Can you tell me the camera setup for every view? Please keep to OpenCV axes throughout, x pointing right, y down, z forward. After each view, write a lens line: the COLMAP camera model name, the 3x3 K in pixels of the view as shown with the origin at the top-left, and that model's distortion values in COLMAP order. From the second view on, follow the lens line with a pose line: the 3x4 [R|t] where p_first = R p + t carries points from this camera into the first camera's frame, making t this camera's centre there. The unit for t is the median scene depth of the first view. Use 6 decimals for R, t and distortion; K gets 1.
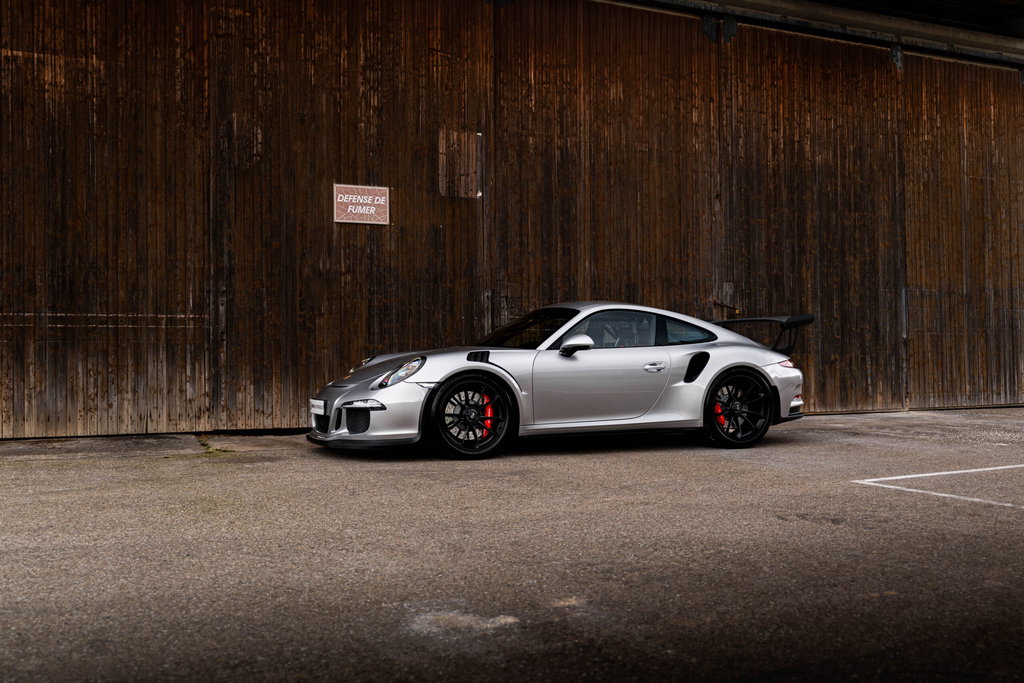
lens RADIAL K [[984.3, 0, 540.1], [0, 984.3, 361.3], [0, 0, 1]] dist [-0.003092, 0.005646]
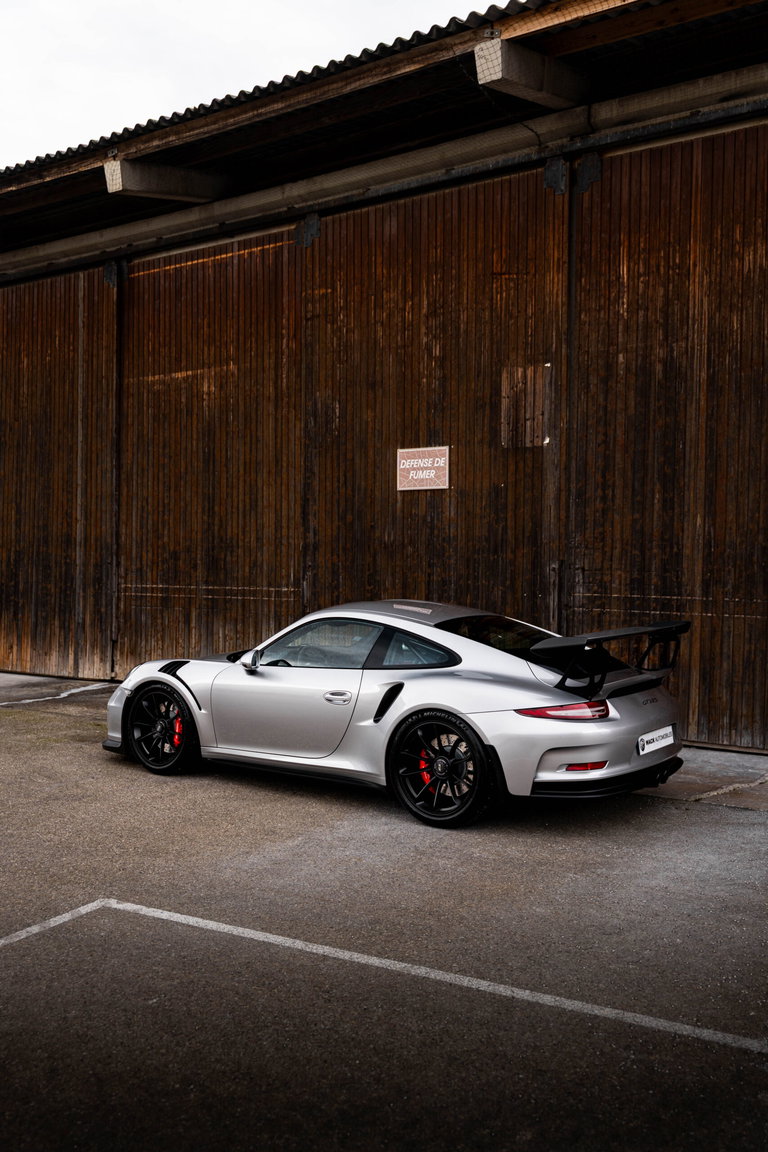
lens RADIAL K [[1106.6, 0, 384.0], [0, 1106.6, 576.0], [0, 0, 1]] dist [-0.000929, 0.009759]
pose [[0.494304, 0.027147, -0.868865, 0.667334], [-0.006698, 0.999602, 0.027421, -0.085498], [0.869263, -0.007734, 0.494289, 0.449906]]
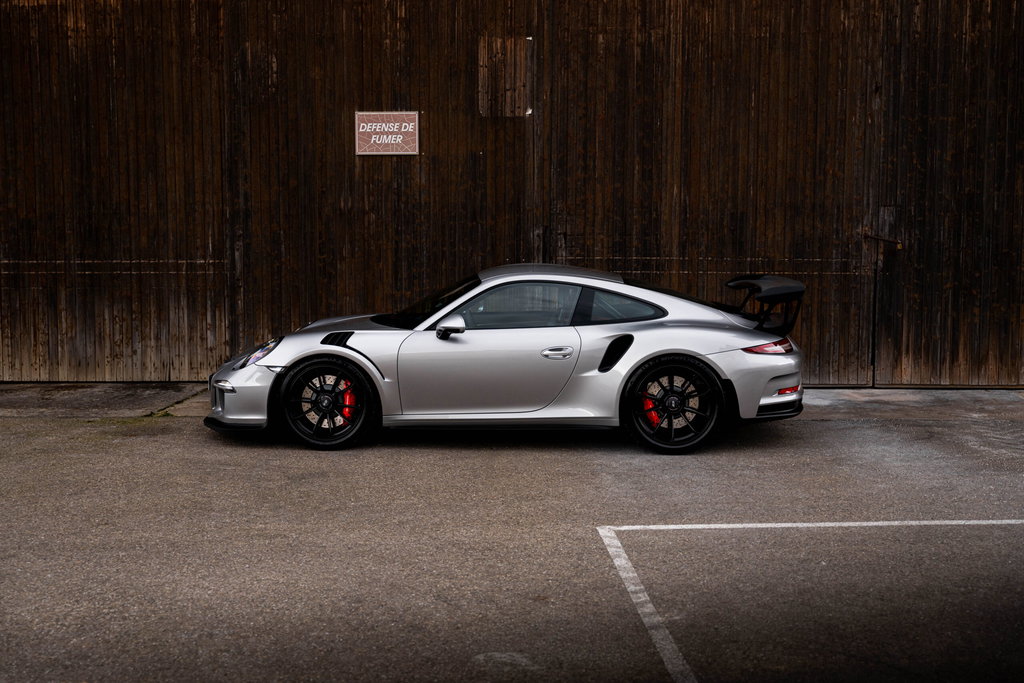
lens RADIAL K [[1291.9, 0, 512.0], [0, 1291.9, 341.5], [0, 0, 1]] dist [0.018562, 0.051785]
pose [[0.896744, 0.046221, -0.440128, 0.425685], [-0.004454, 0.995423, 0.095462, -0.081758], [0.442526, -0.083645, 0.892846, -0.003447]]
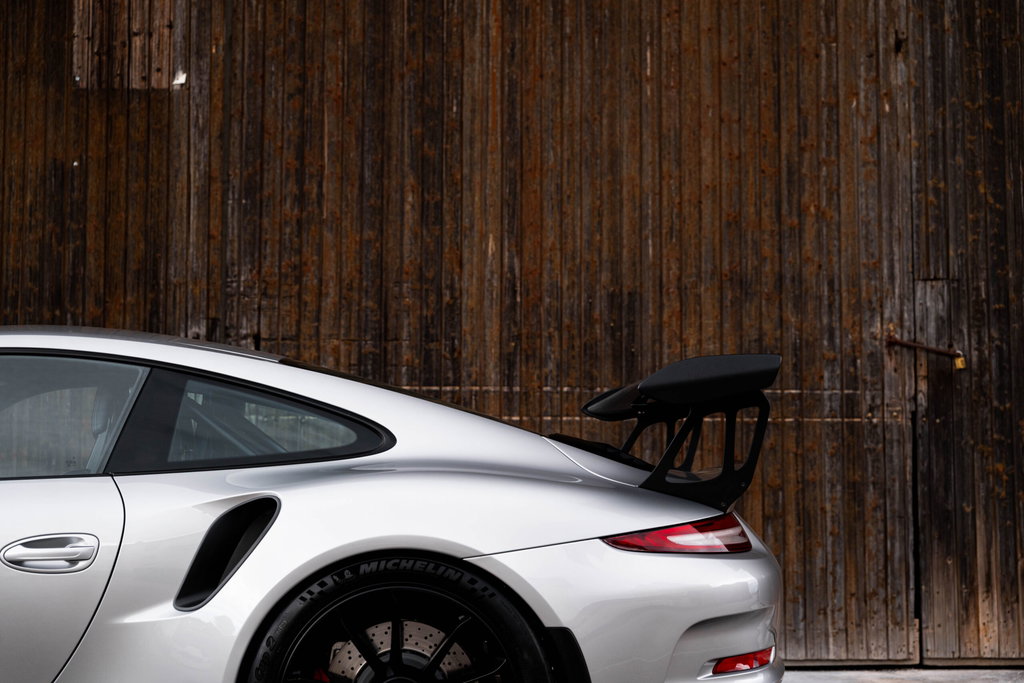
lens RADIAL K [[1618.2, 0, 508.0], [0, 1618.2, 346.4], [0, 0, 1]] dist [0.028011, 0.012169]
pose [[0.926645, -0.026287, -0.375017, 0.307485], [-0.003012, 0.997001, -0.077328, -0.012912], [0.375925, 0.072785, 0.923787, 0.464327]]
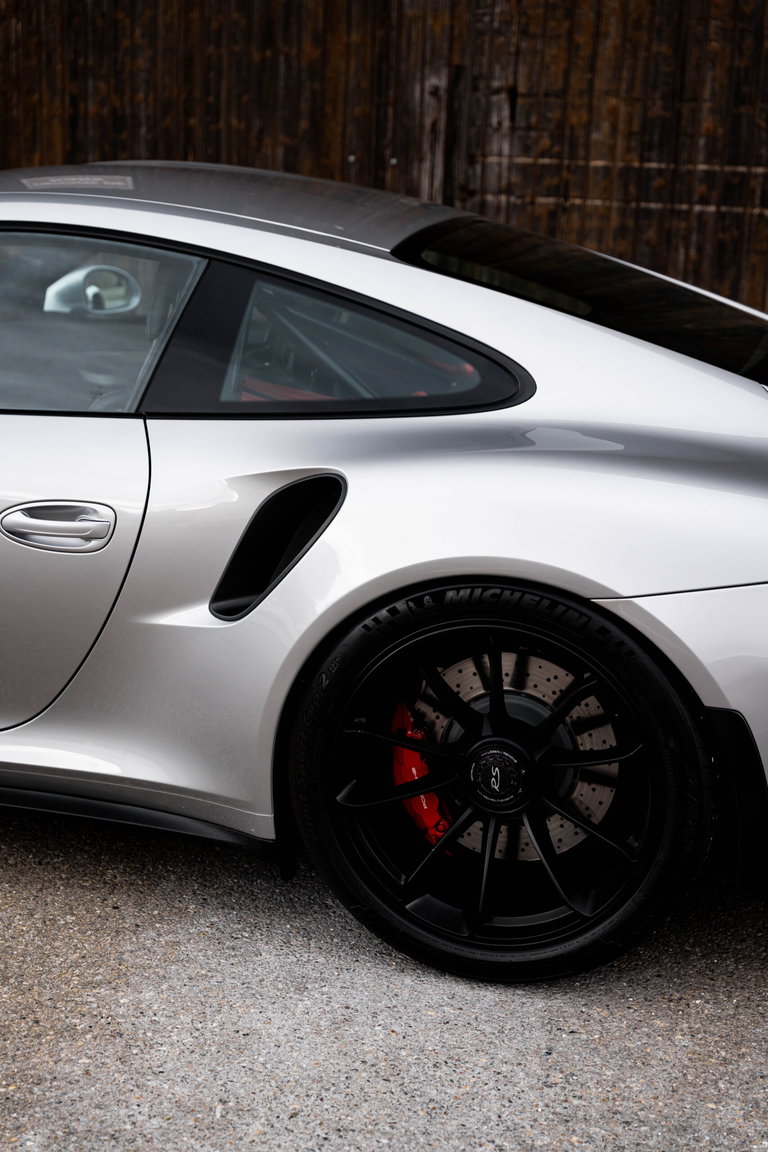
lens RADIAL K [[1758.8, 0, 384.0], [0, 1758.8, 576.0], [0, 0, 1]] dist [0.034919, -0.028772]
pose [[0.766559, 0.193378, -0.612366, 0.301873], [-0.036578, 0.965183, 0.259006, -0.062650], [0.641131, -0.176144, 0.746943, 0.570457]]
